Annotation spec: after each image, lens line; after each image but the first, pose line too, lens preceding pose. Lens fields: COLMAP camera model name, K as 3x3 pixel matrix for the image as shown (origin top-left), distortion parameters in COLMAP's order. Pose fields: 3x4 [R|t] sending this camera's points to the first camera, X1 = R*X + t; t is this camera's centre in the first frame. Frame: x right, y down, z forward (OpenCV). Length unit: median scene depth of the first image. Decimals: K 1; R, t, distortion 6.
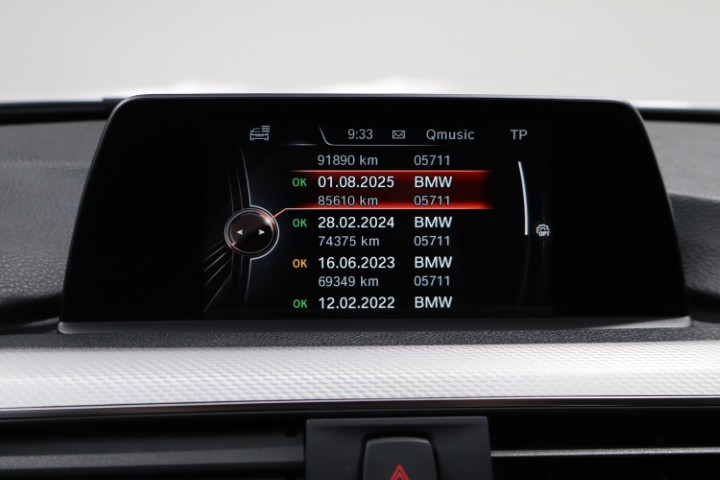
lens RADIAL K [[724.5, 0, 363.0], [0, 724.5, 242.7], [0, 0, 1]] dist [-0.045920, 0.000000]
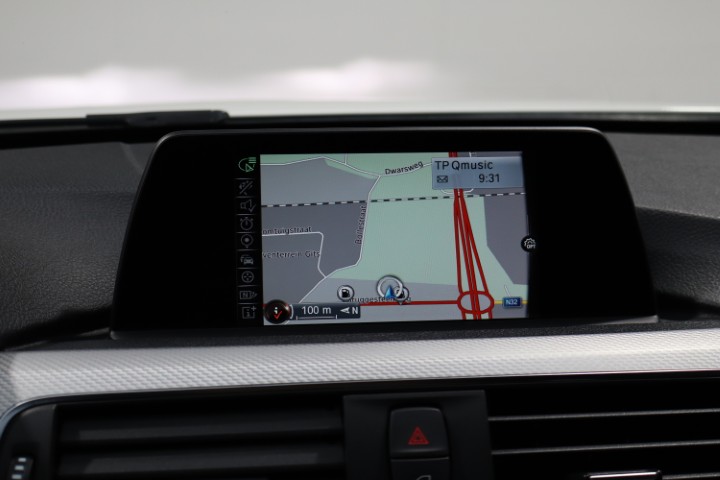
lens RADIAL K [[903.0, 0, 358.1], [0, 903.0, 235.9], [0, 0, 1]] dist [-0.105801, 0.000000]
pose [[0.999376, -0.018125, 0.030311, -0.077653], [0.018987, 0.999417, -0.028370, 0.007564], [-0.029779, 0.028928, 0.999138, -0.483521]]
